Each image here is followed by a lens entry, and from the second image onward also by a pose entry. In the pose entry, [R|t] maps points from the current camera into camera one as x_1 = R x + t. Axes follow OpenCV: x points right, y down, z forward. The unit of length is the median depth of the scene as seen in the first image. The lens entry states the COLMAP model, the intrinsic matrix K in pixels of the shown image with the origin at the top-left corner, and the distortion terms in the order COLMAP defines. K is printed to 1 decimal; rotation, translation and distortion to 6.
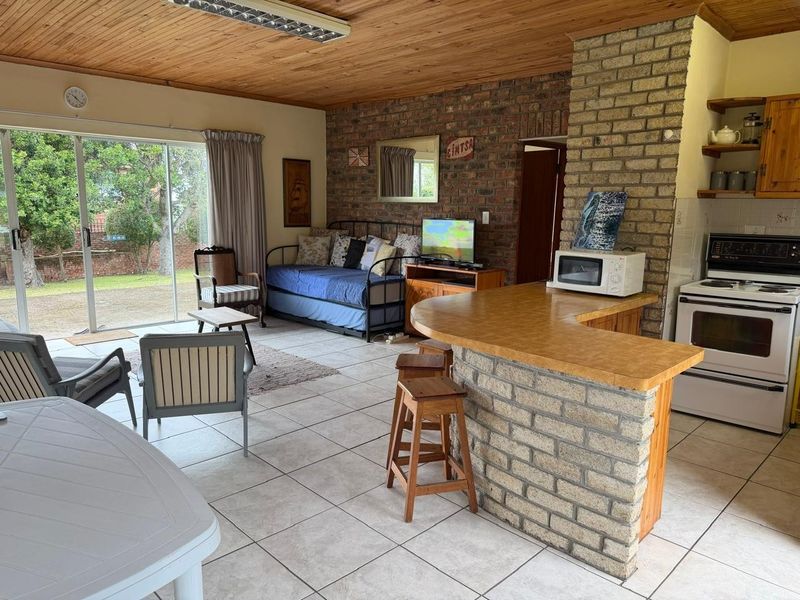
lens RADIAL K [[559.6, 0, 400.1], [0, 559.6, 306.1], [0, 0, 1]] dist [0.040990, -0.063456]
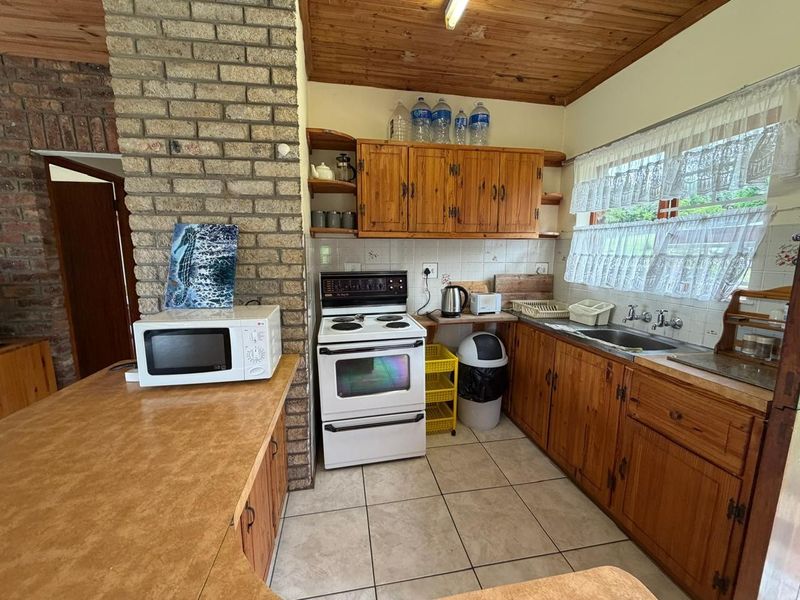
lens RADIAL K [[321.8, 0, 398.7], [0, 321.8, 302.1], [0, 0, 1]] dist [-0.003234, 0.000958]
pose [[0.569094, -0.138405, 0.810541, 0.168798], [0.153121, 0.986328, 0.060913, -0.095675], [-0.807890, 0.089446, 0.582506, 0.588088]]
